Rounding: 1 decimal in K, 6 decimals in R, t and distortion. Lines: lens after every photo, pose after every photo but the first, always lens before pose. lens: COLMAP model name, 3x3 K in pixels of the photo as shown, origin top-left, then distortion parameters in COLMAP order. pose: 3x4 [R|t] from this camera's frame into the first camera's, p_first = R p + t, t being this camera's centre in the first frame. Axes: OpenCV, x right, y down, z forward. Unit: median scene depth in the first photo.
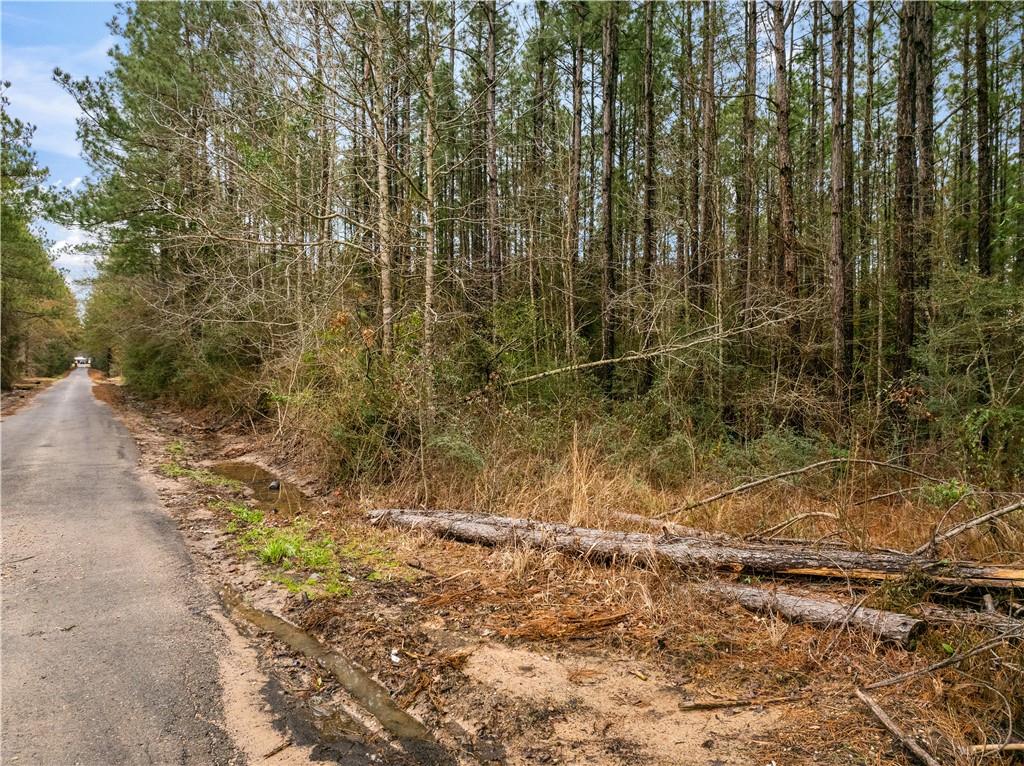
lens RADIAL K [[719.2, 0, 513.0], [0, 719.2, 381.8], [0, 0, 1]] dist [-0.044659, 0.010684]
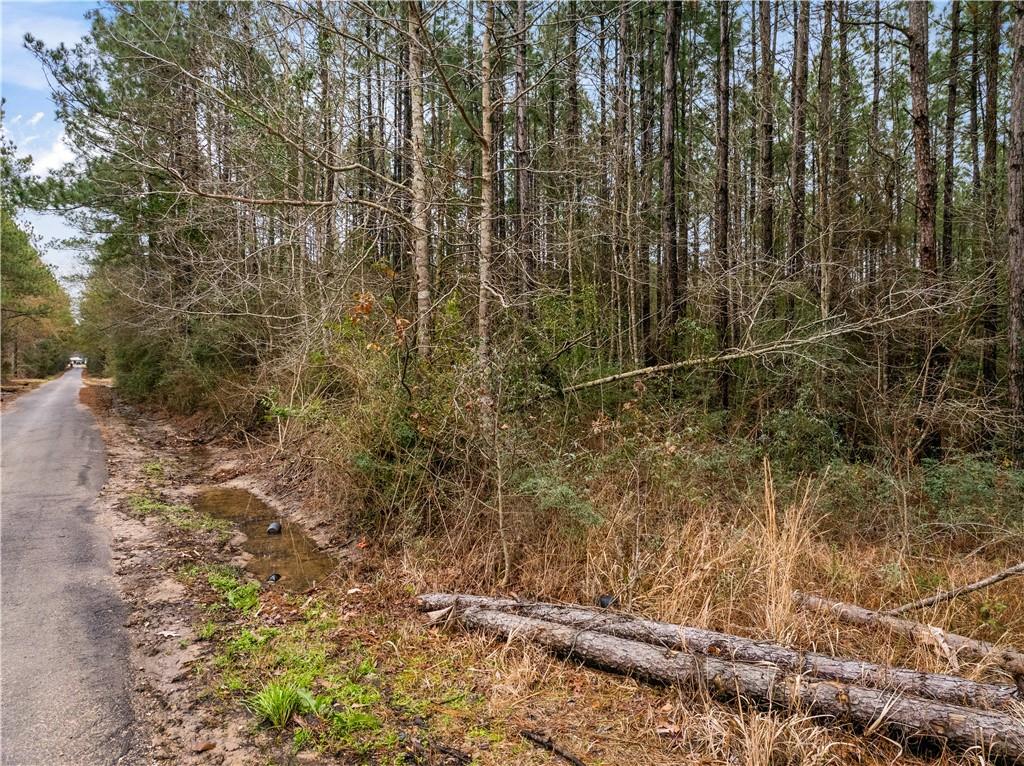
lens RADIAL K [[719.2, 0, 512.5], [0, 719.2, 381.8], [0, 0, 1]] dist [-0.044659, 0.010684]
pose [[0.999995, -0.002264, 0.002264, -0.059124], [0.002262, 0.999997, 0.000749, -0.005883], [-0.002266, -0.000744, 0.999997, 0.173528]]
